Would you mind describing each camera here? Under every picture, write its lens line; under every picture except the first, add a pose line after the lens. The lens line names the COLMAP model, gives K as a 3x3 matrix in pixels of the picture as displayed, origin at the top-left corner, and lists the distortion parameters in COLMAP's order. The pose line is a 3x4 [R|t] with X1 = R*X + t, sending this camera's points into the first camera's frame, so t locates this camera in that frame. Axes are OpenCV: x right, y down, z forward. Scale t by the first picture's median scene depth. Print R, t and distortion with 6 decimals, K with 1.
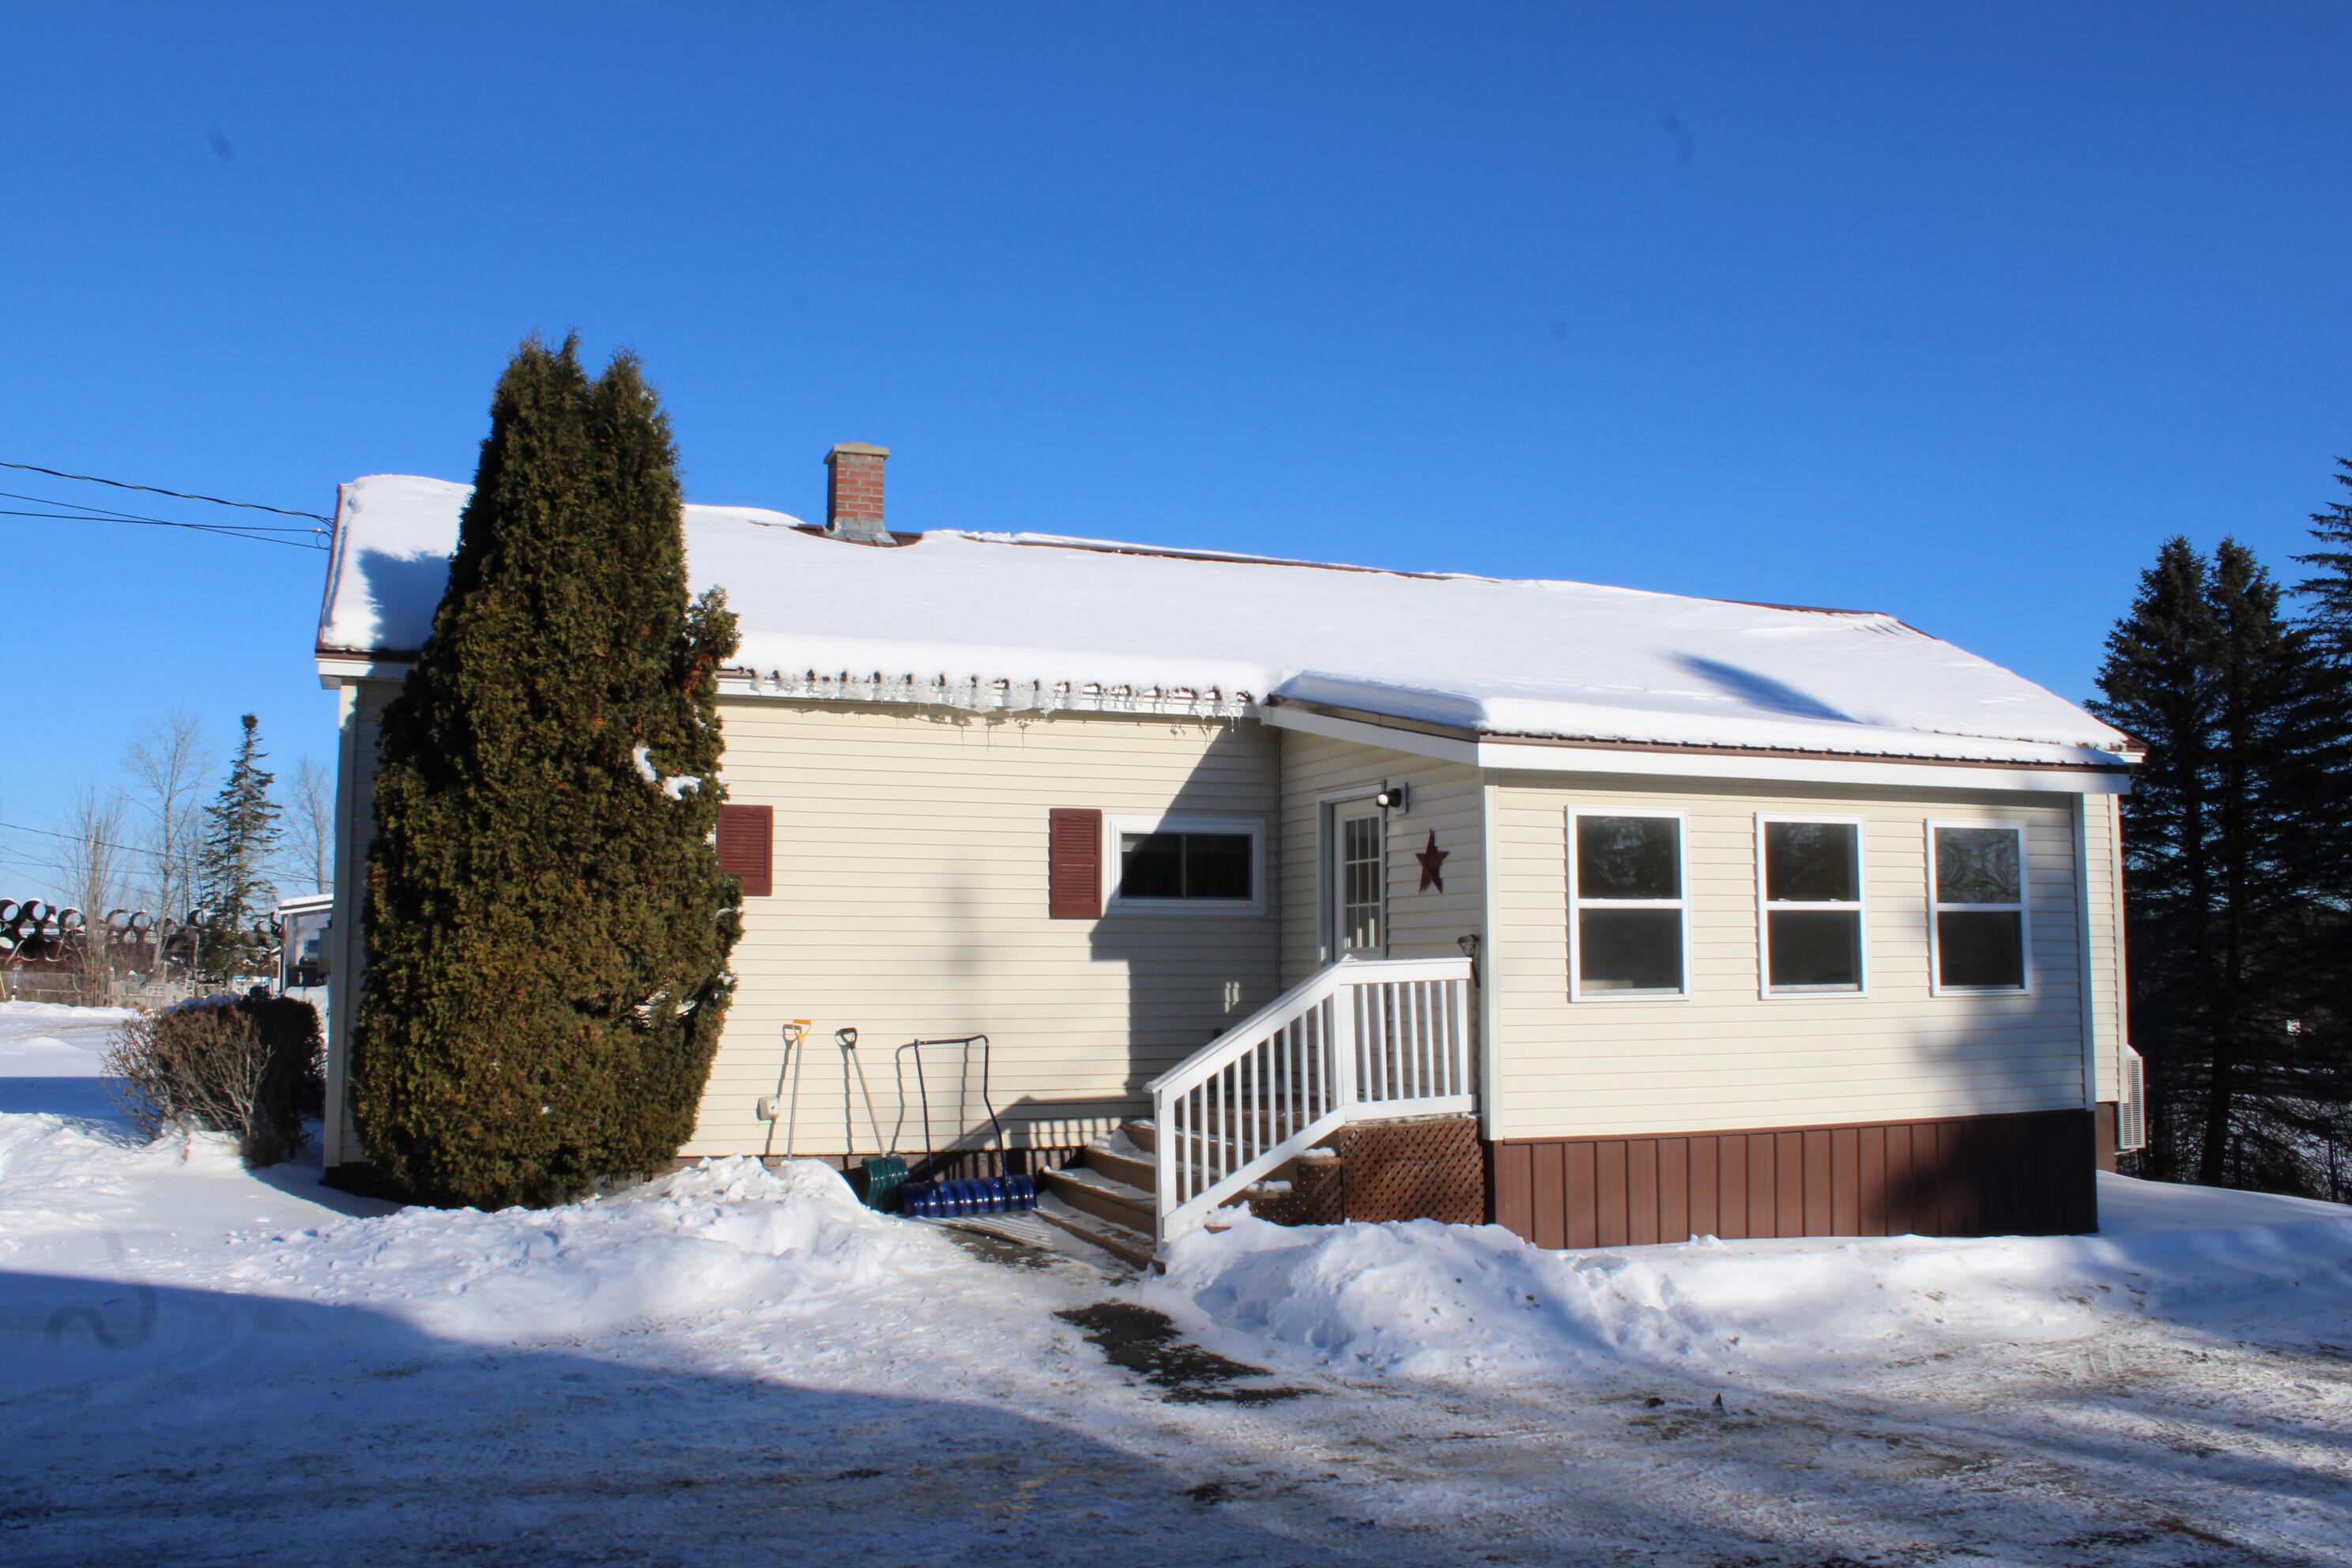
lens RADIAL K [[2009.4, 0, 1176.0], [0, 2009.4, 784.0], [0, 0, 1]] dist [-0.166188, 0.167162]
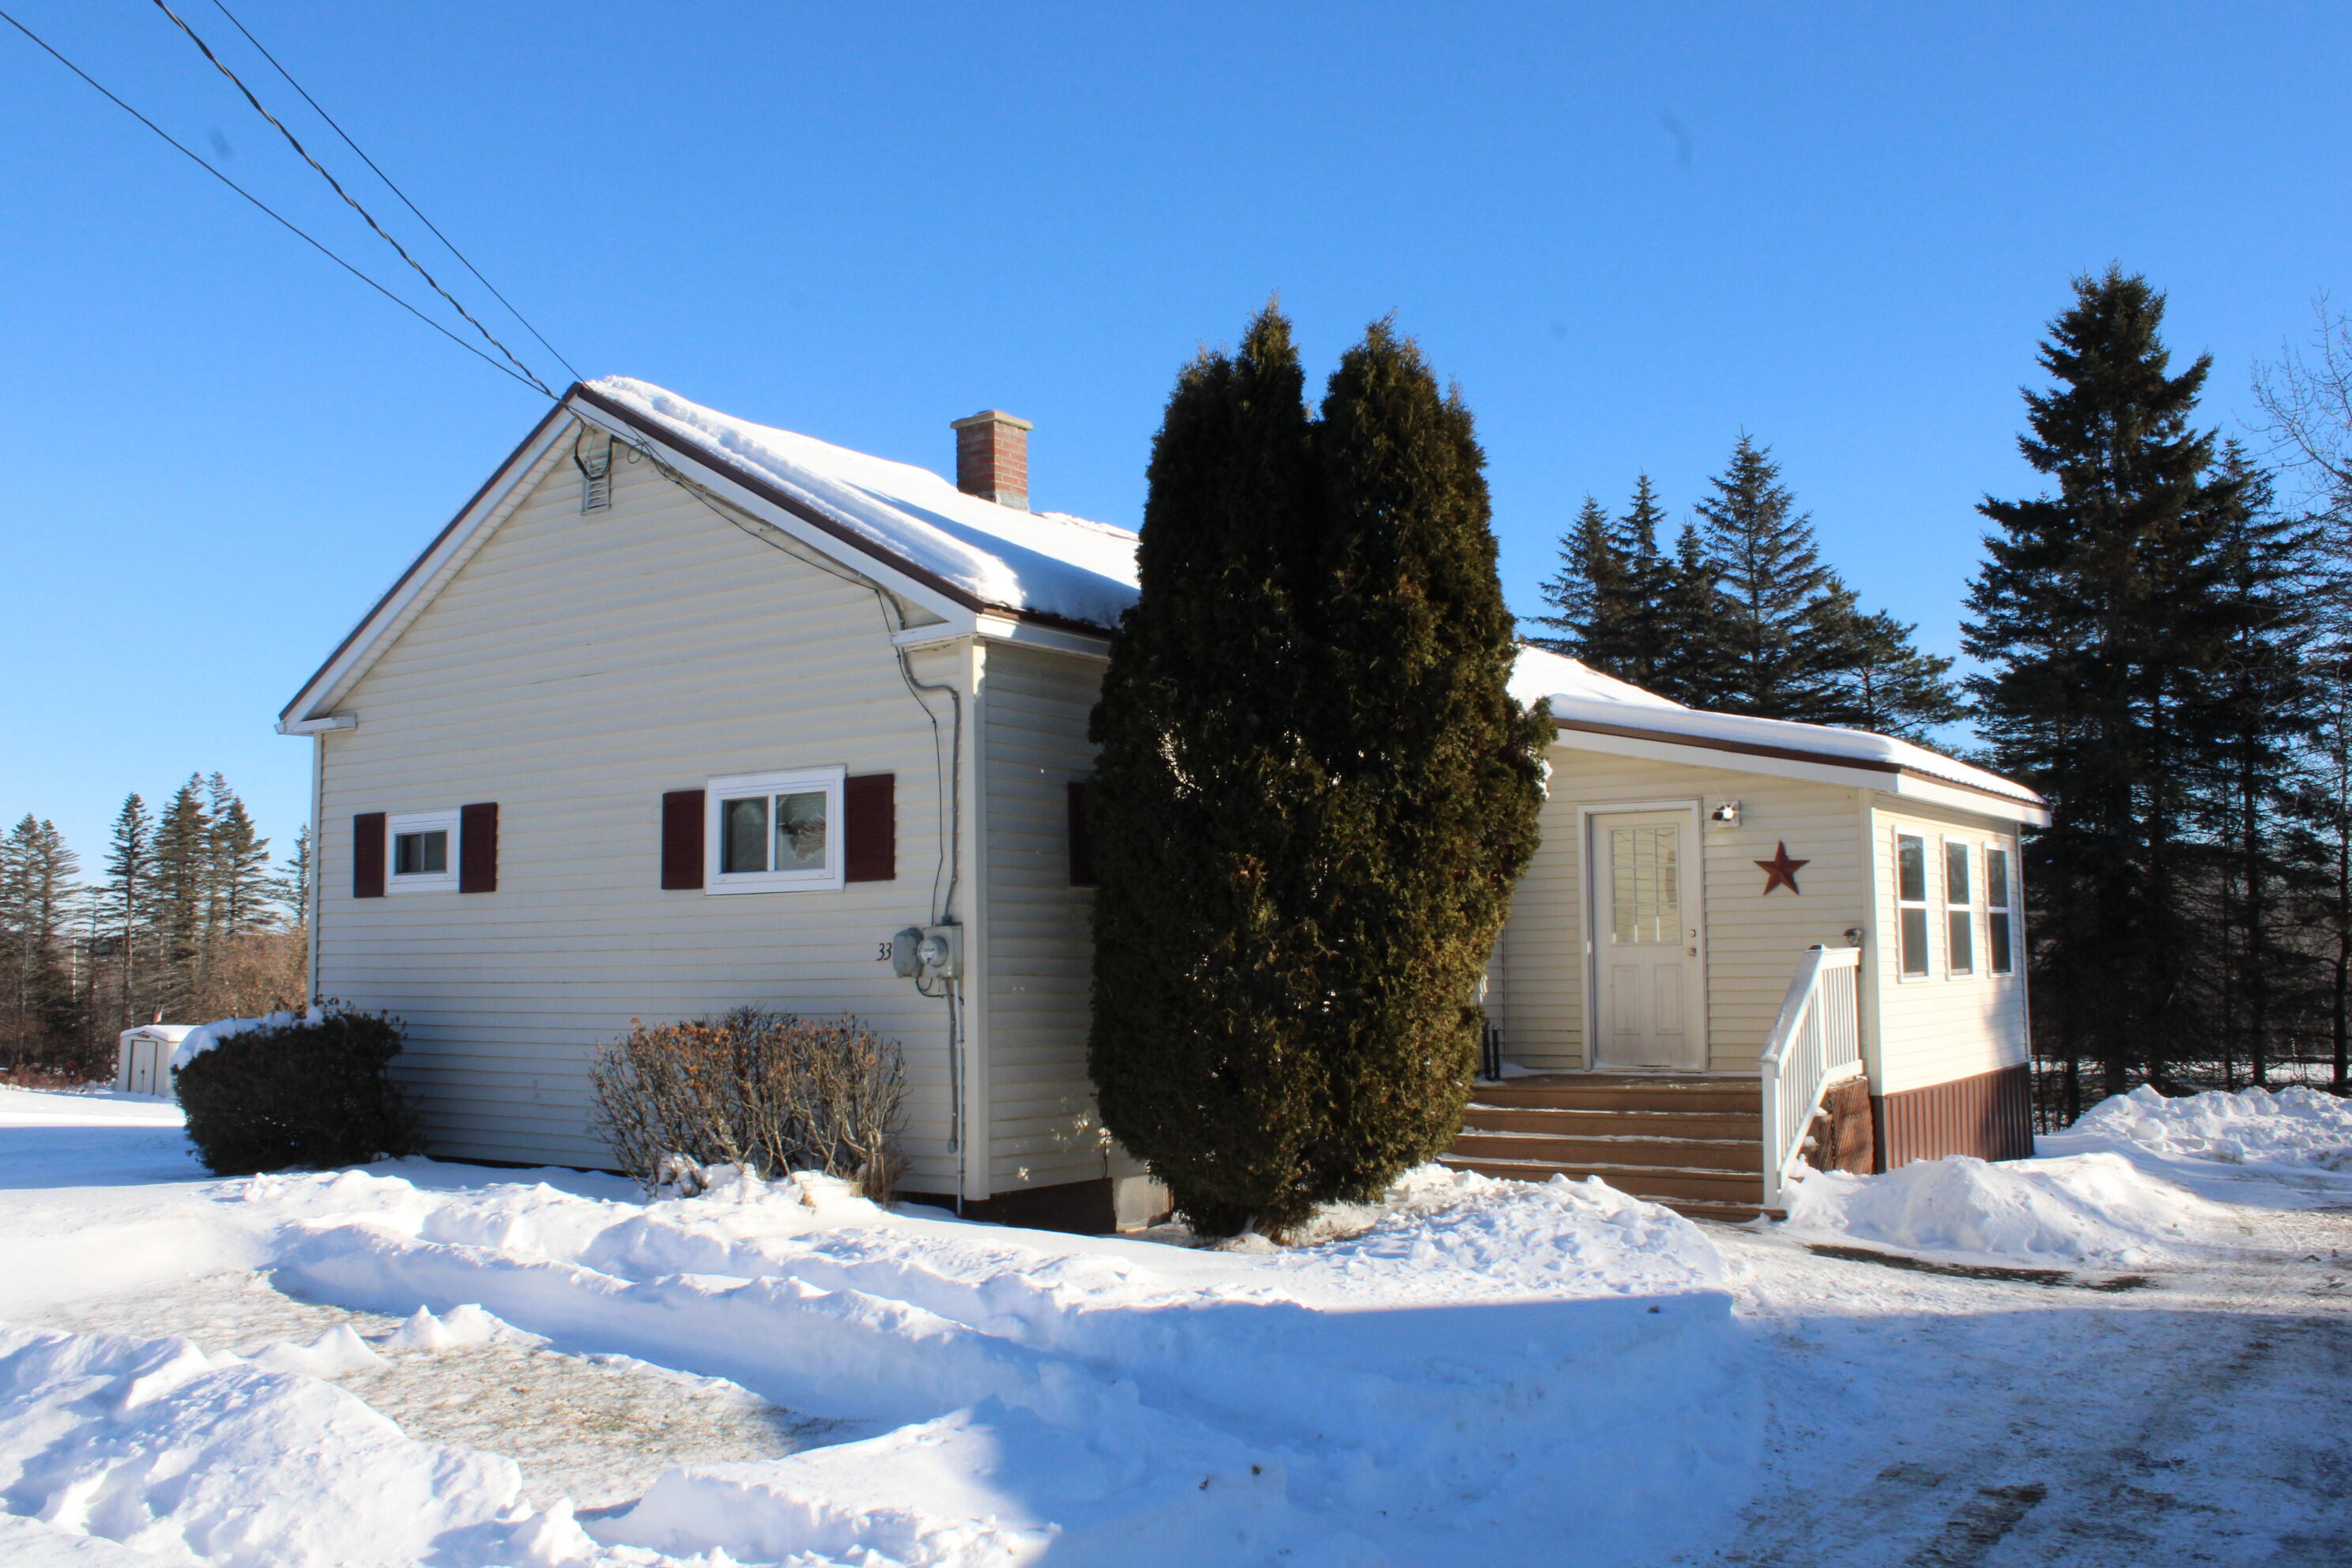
lens RADIAL K [[2009.4, 0, 1176.0], [0, 2009.4, 784.0], [0, 0, 1]] dist [-0.166188, 0.167162]
pose [[0.852634, 0.042638, 0.520766, -0.814105], [-0.045971, 0.998922, -0.006521, 0.013333], [-0.520483, -0.018380, 0.853674, 0.185510]]
